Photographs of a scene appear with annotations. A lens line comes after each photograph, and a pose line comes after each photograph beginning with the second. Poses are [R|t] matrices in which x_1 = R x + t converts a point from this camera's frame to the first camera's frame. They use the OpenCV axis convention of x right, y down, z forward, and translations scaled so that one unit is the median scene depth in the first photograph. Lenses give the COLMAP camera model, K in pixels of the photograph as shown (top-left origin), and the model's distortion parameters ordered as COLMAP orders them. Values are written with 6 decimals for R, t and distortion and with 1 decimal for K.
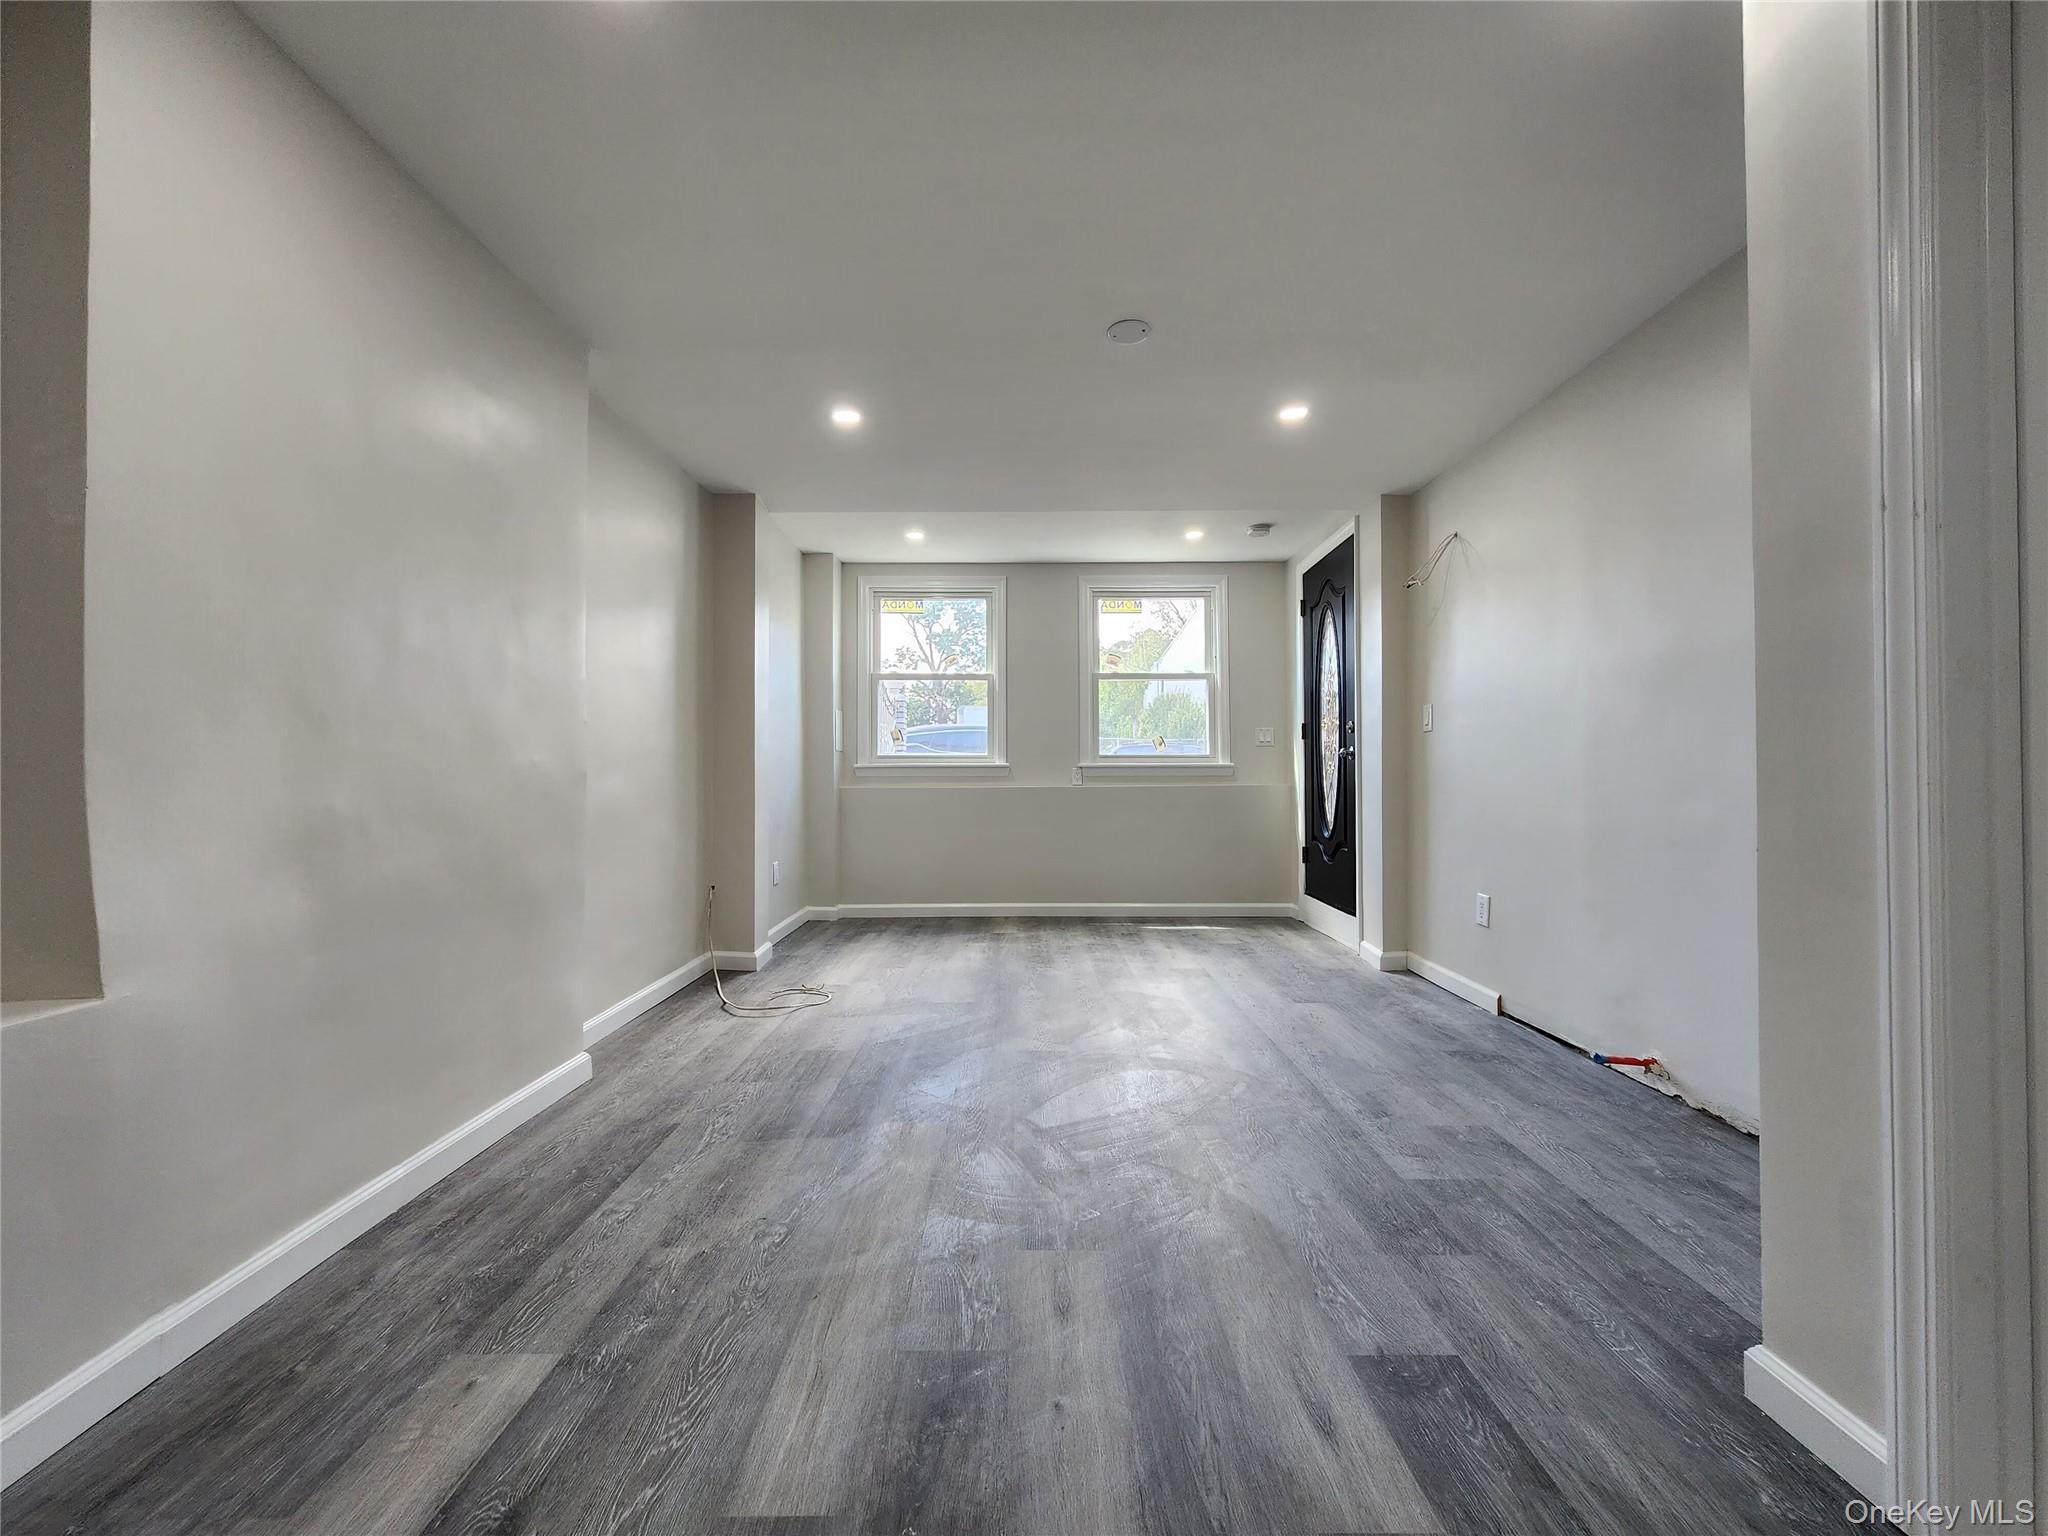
lens RADIAL K [[823.8, 0, 1028.5], [0, 823.8, 767.6], [0, 0, 1]] dist [0.002341, -0.000515]
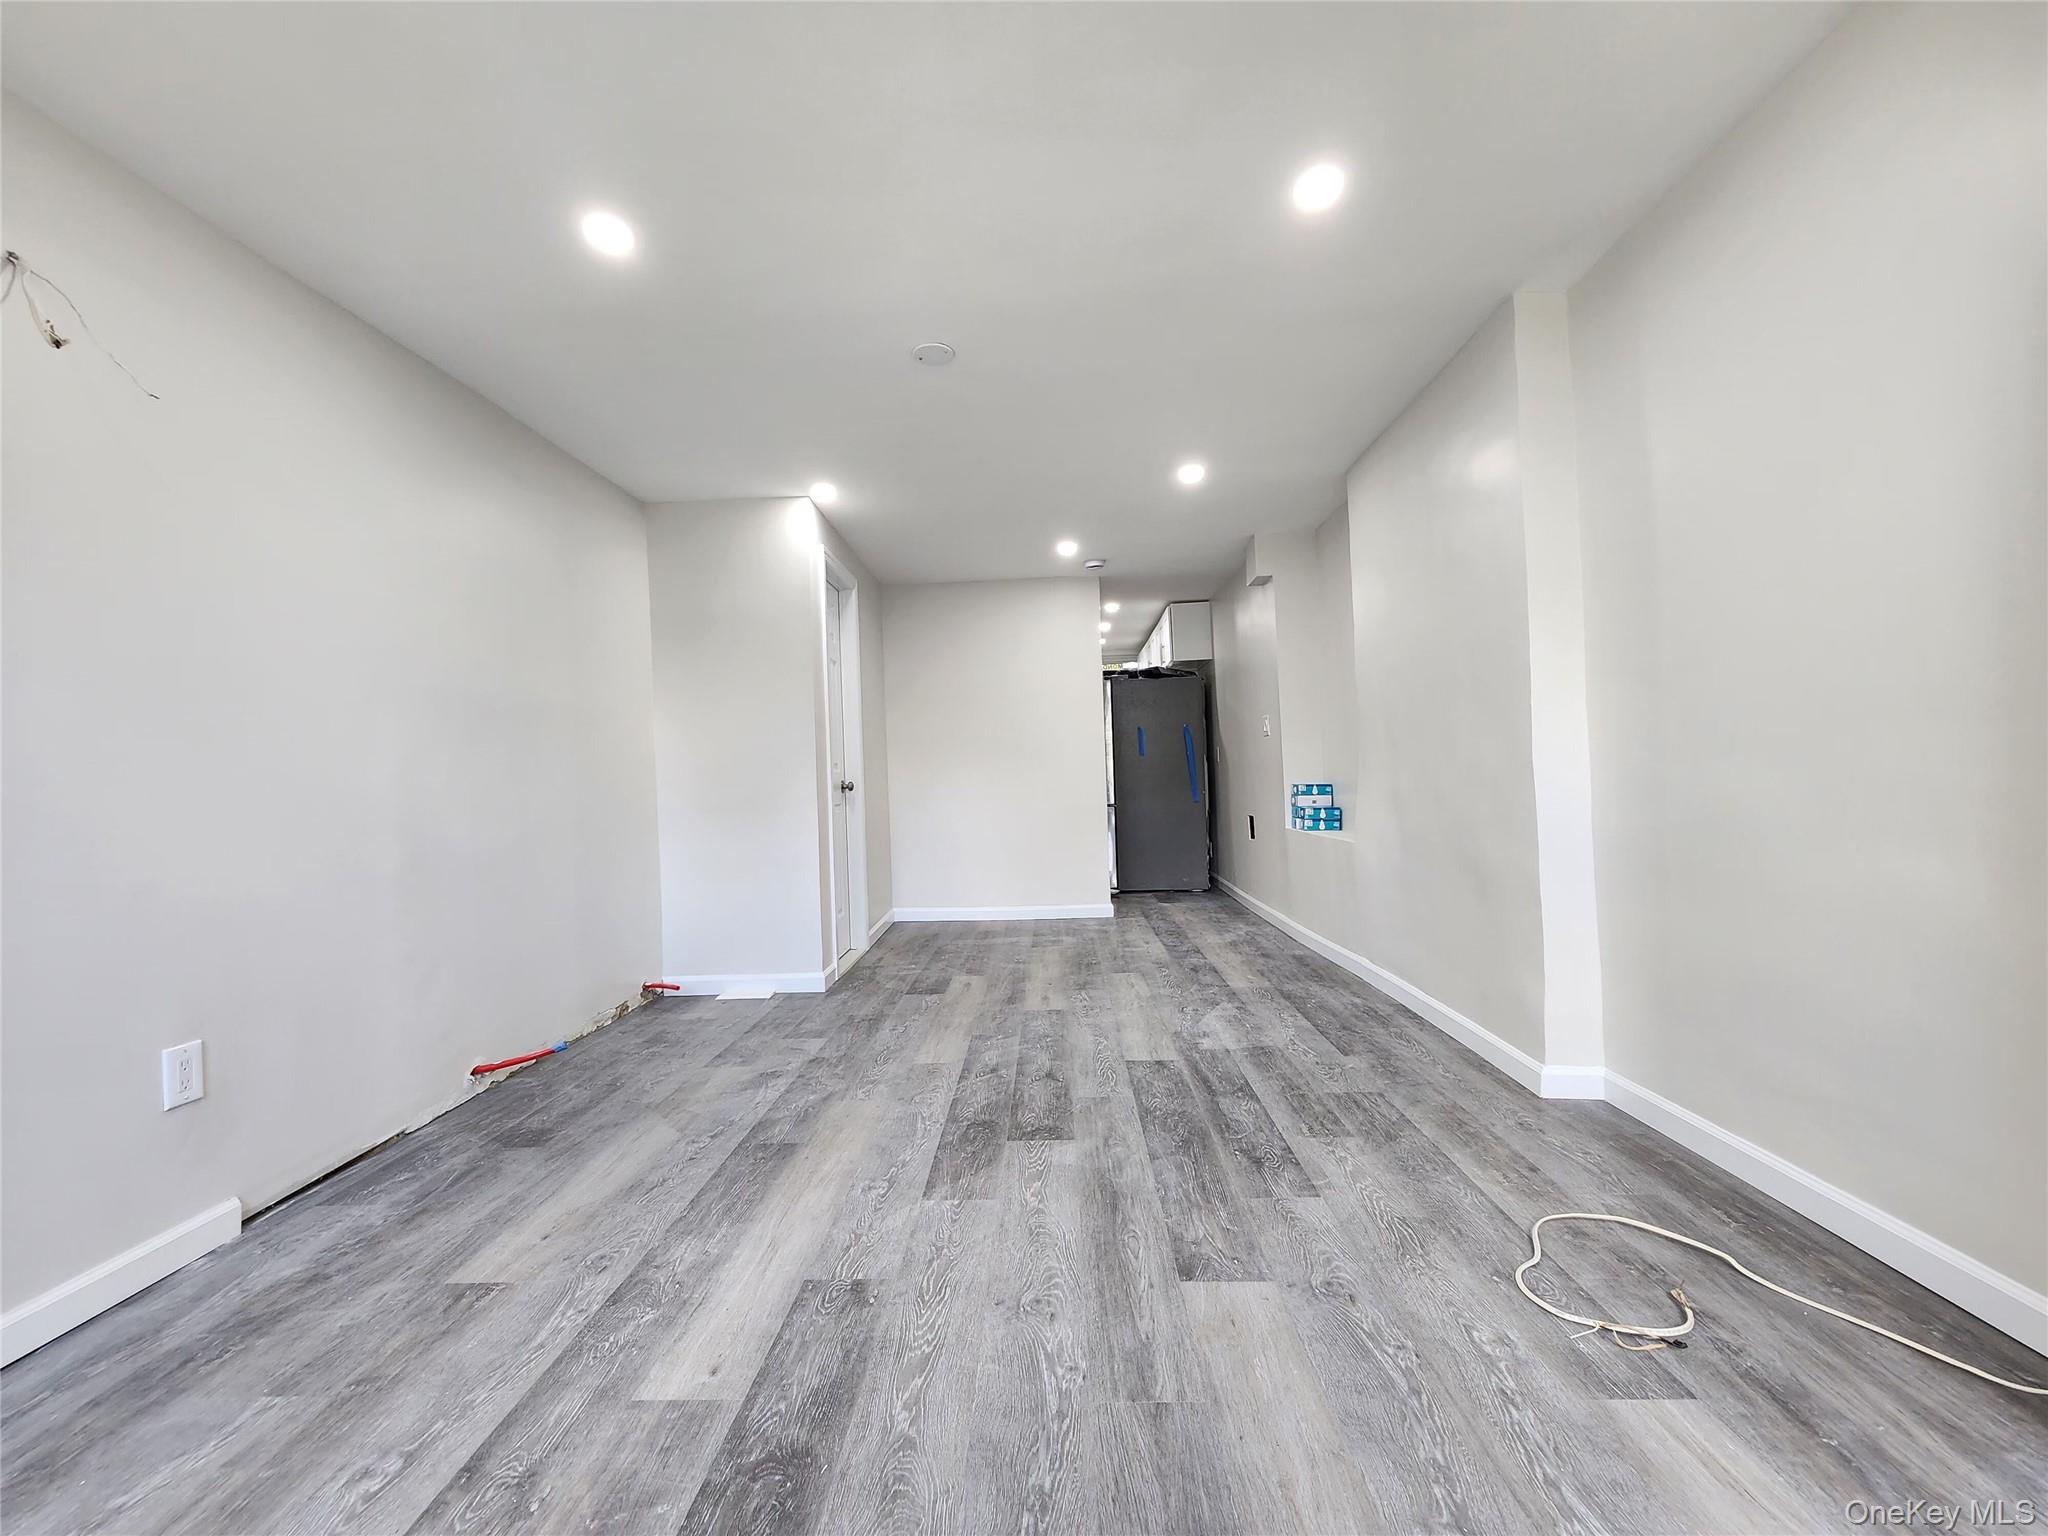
lens RADIAL K [[823.8, 0, 1023.3], [0, 823.8, 771.4], [0, 0, 1]] dist [0.002341, -0.000515]
pose [[-0.998367, 0.037236, 0.043315, -0.013693], [0.036563, 0.999199, -0.016244, 0.011208], [-0.043885, -0.014634, -0.998929, 1.974386]]
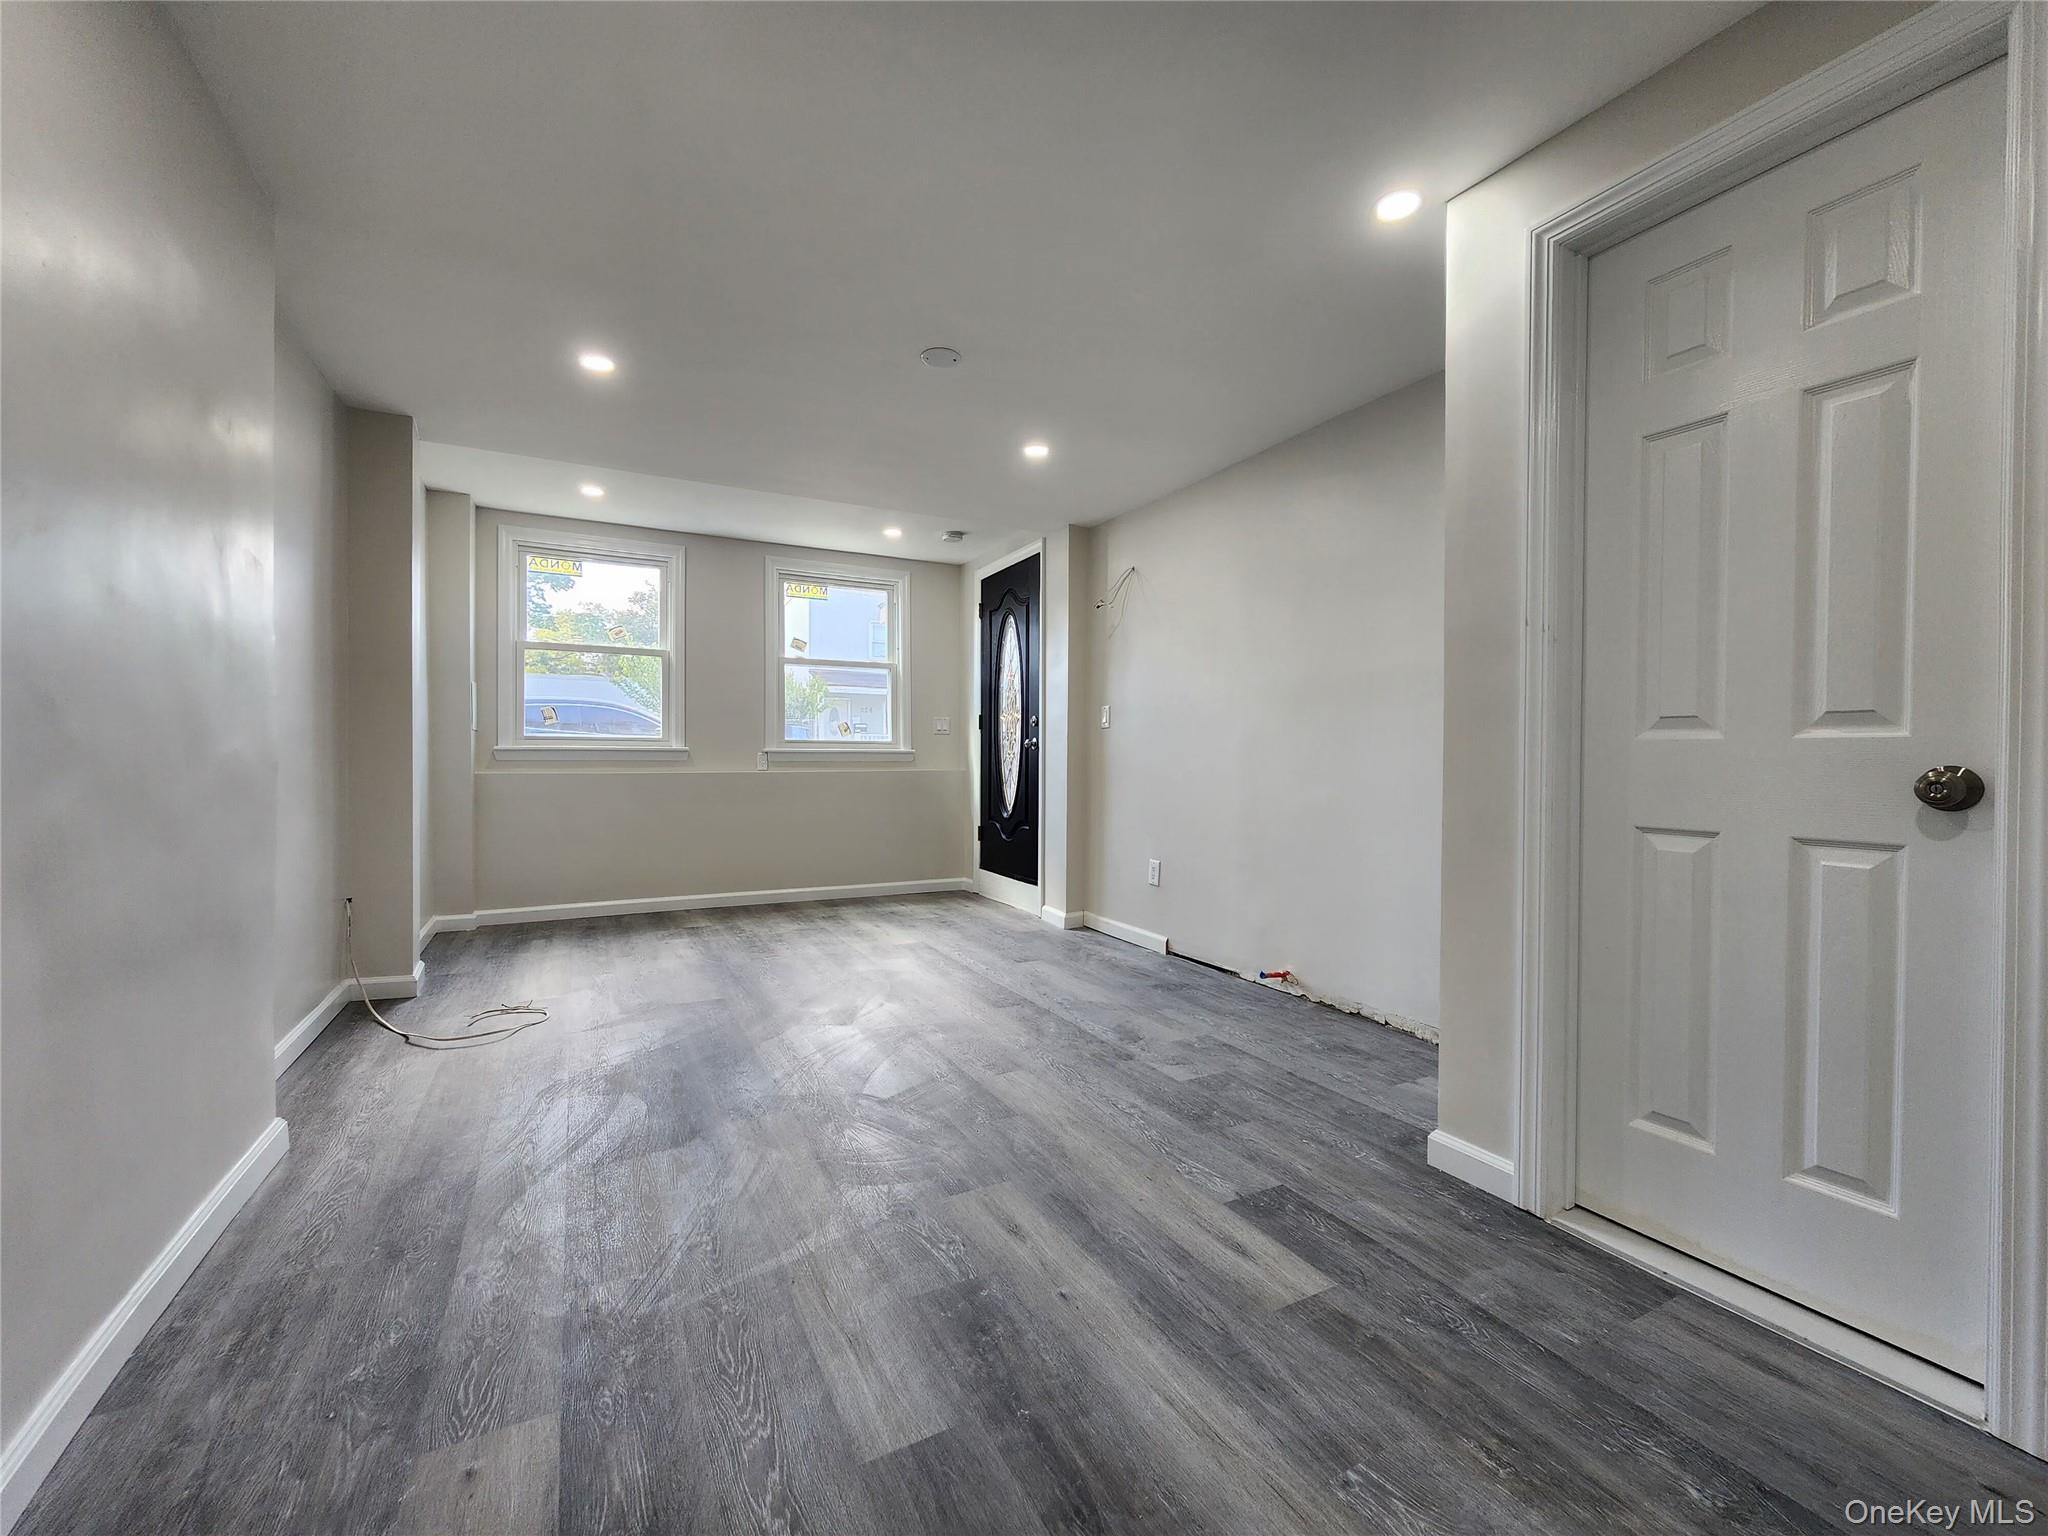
lens RADIAL K [[823.8, 0, 1016.0], [0, 823.8, 762.6], [0, 0, 1]] dist [0.002341, -0.000515]
pose [[0.886601, 0.004901, 0.462510, -0.285006], [-0.013441, 0.999795, 0.015171, -0.014707], [-0.462340, -0.019668, 0.886484, -0.015946]]
